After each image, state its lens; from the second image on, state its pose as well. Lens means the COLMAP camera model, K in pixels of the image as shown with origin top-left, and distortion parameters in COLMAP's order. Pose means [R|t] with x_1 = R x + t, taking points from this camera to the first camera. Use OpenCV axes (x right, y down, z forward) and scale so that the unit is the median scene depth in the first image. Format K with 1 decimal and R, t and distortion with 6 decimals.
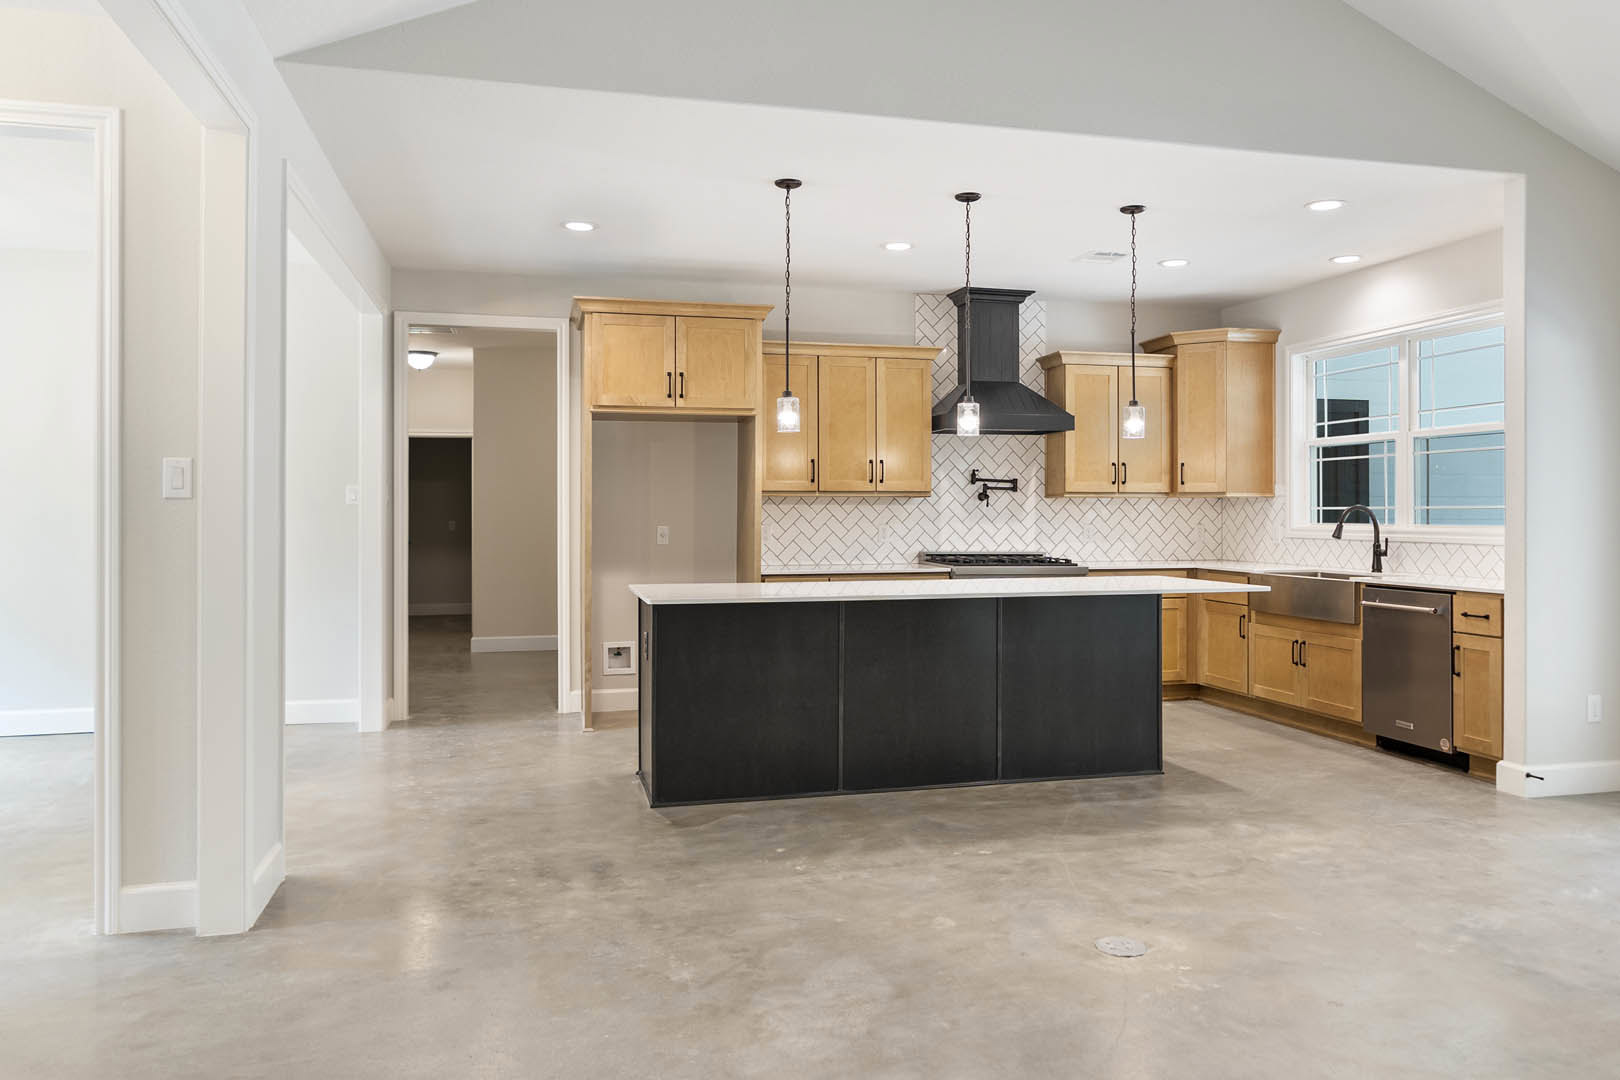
lens RADIAL K [[1145.0, 0, 819.0], [0, 1145.0, 499.8], [0, 0, 1]] dist [-0.010112, 0.000811]
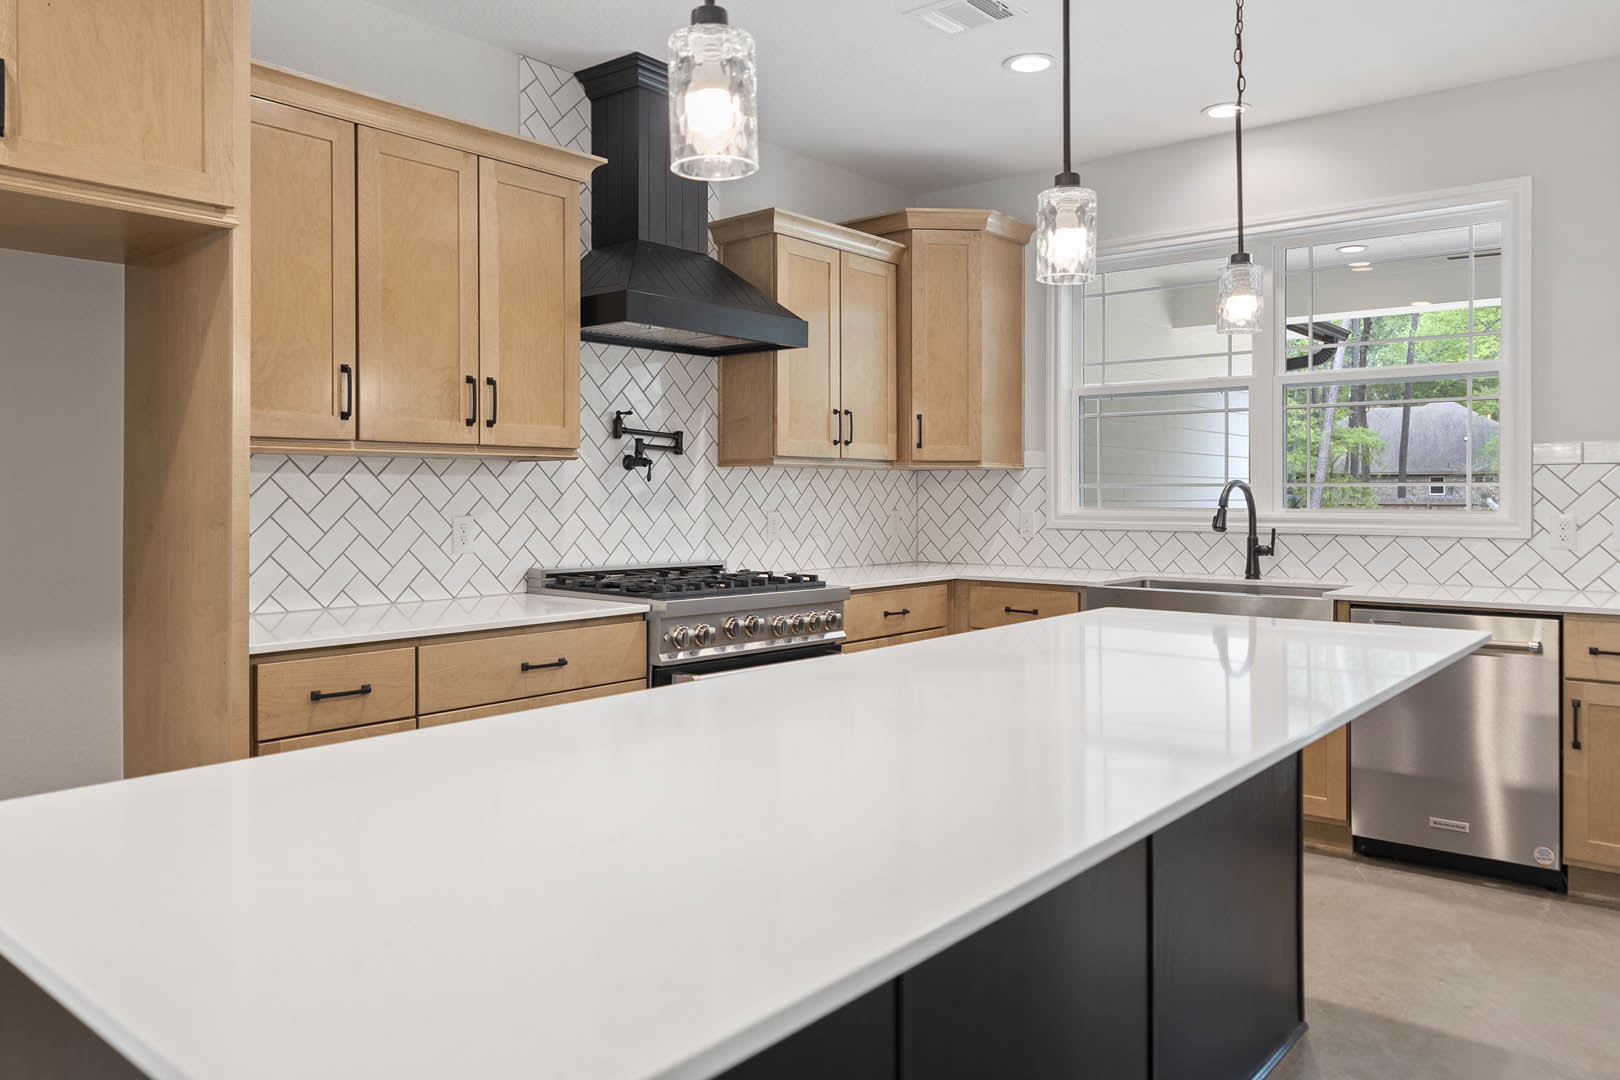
lens RADIAL K [[1145.0, 0, 819.0], [0, 1145.0, 499.8], [0, 0, 1]] dist [-0.010112, 0.000811]
pose [[0.806680, -0.003289, 0.590980, -0.107353], [-0.005511, 0.999899, 0.013088, 0.007521], [-0.590963, -0.013814, 0.806580, 0.522242]]
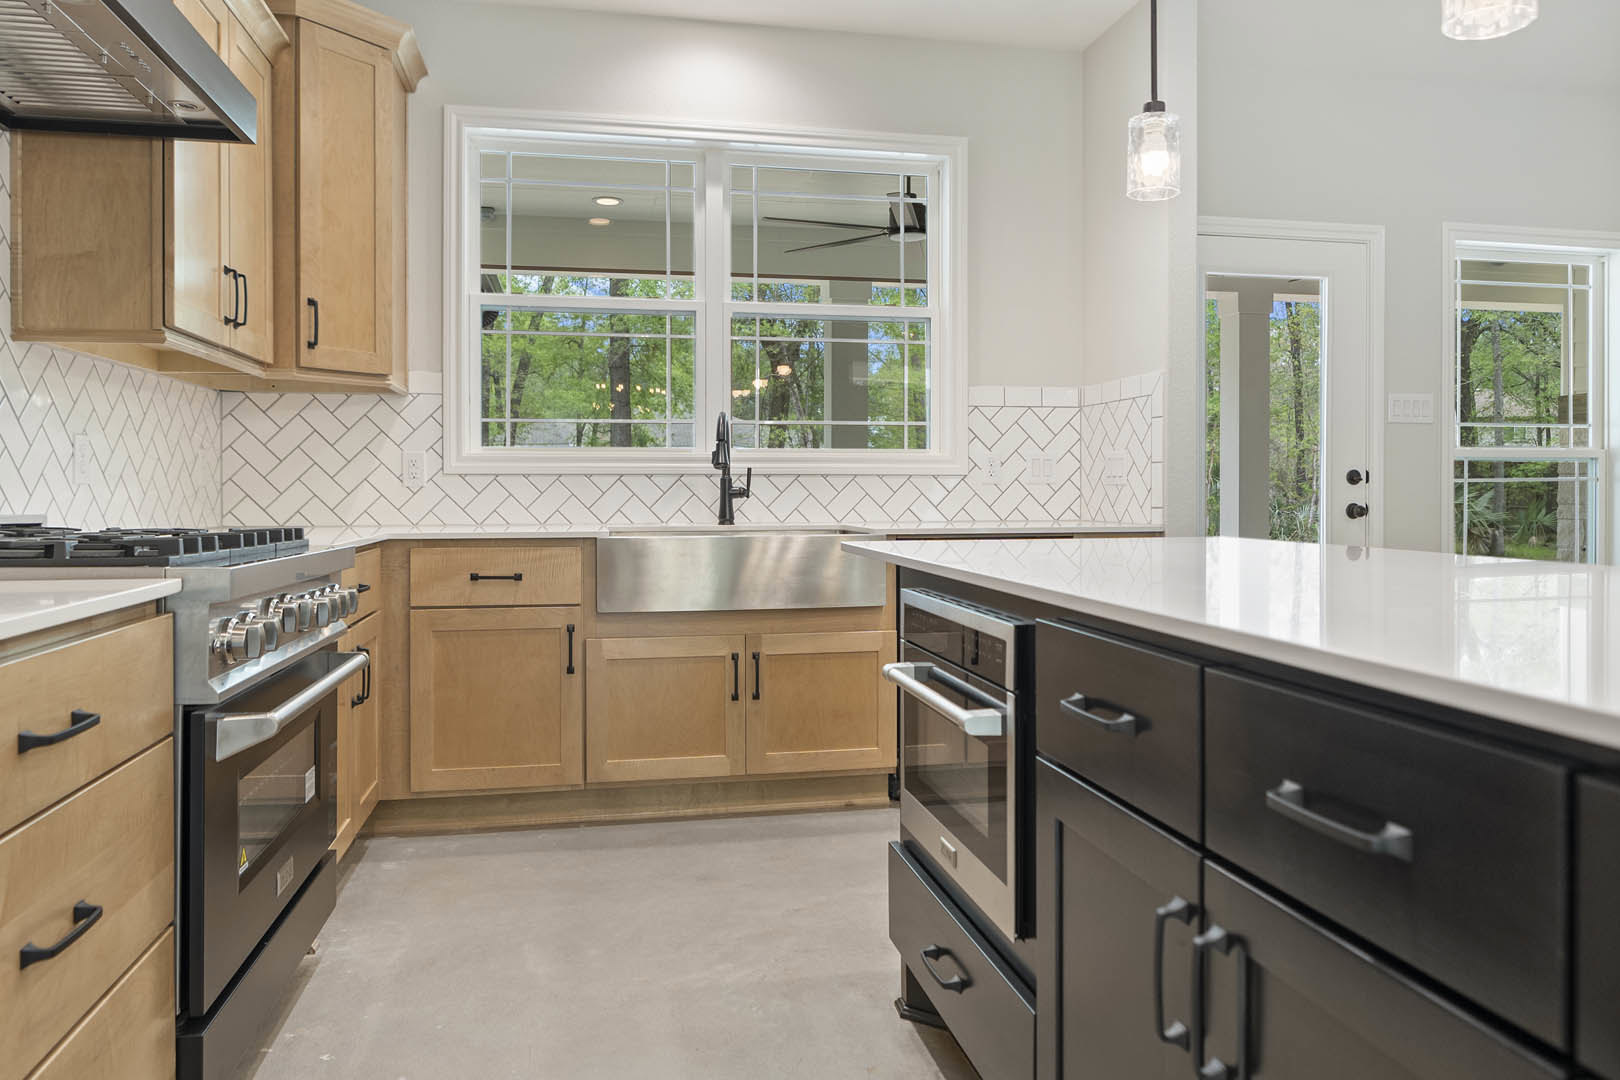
lens RADIAL K [[1139.1, 0, 814.6], [0, 1139.1, 494.6], [0, 0, 1]] dist [0.000705, 0.000512]
pose [[0.050331, -0.005883, 0.998715, -0.100021], [-0.008125, 0.999947, 0.006300, 0.037427], [-0.998700, -0.008432, 0.050280, 0.799236]]
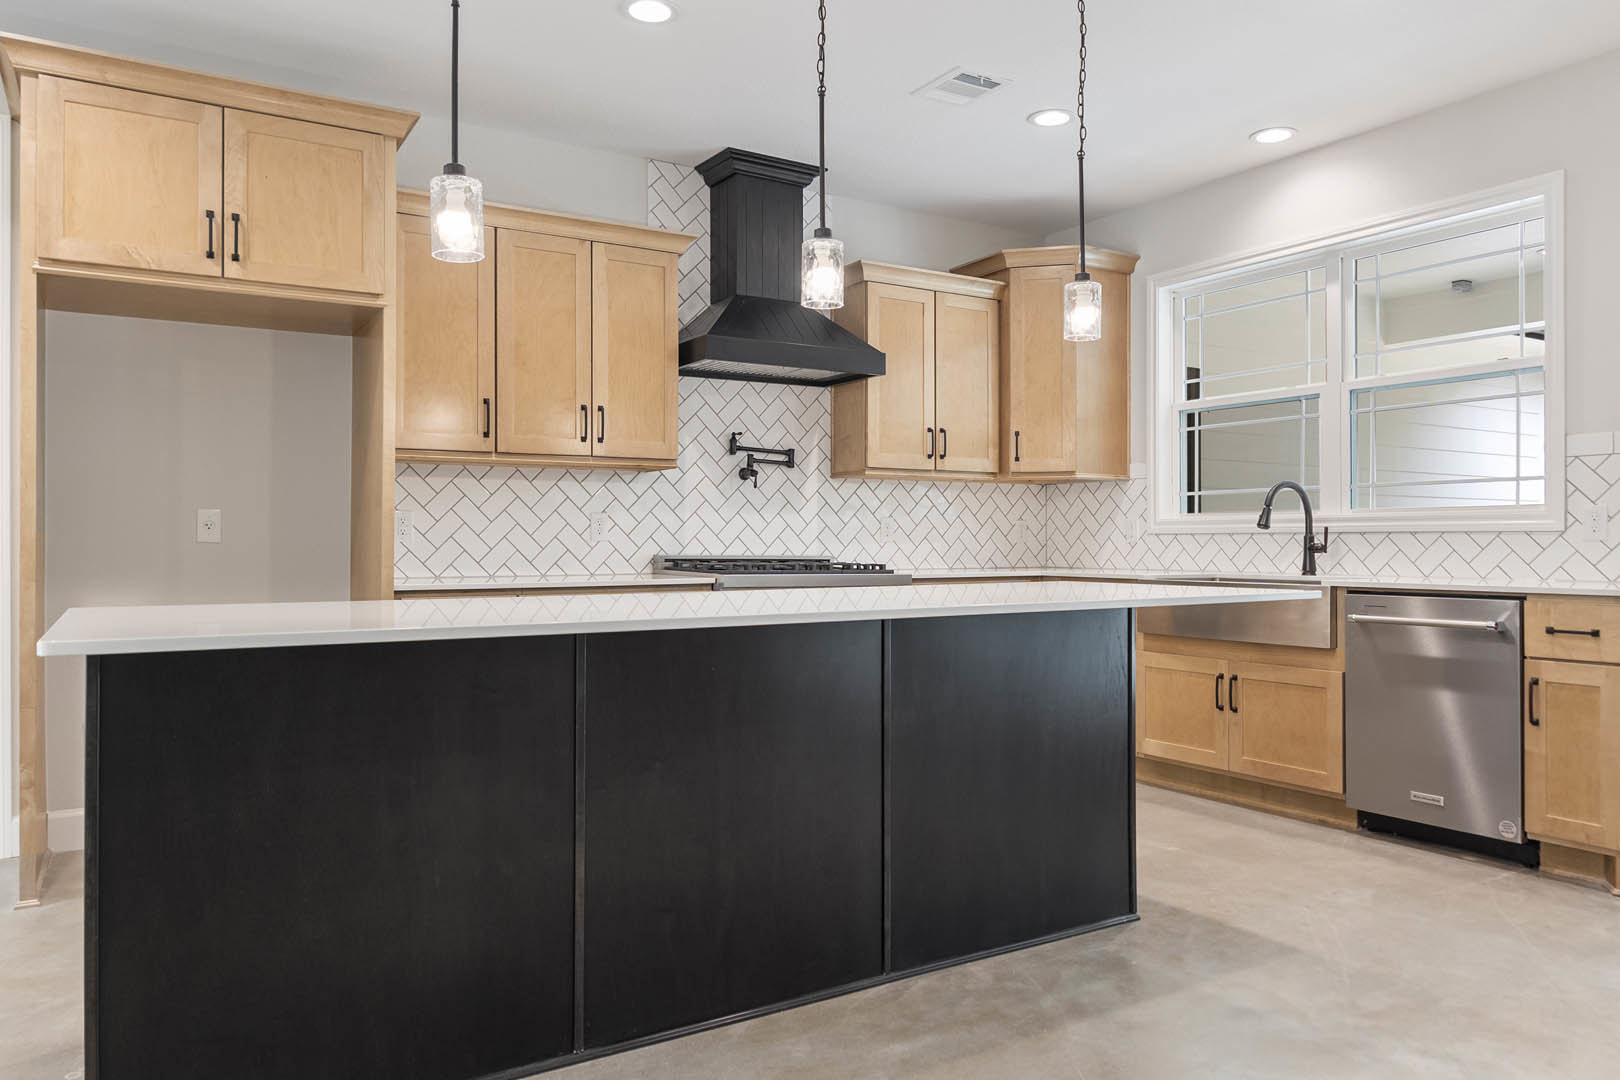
lens RADIAL K [[1133.7, 0, 822.6], [0, 1133.7, 538.0], [0, 0, 1]] dist [-0.009202, 0.001123]
pose [[0.952429, 0.000417, 0.304761, -0.017372], [-0.002324, 0.999980, 0.005893, 0.031609], [-0.304752, -0.006321, 0.952411, 0.359741]]
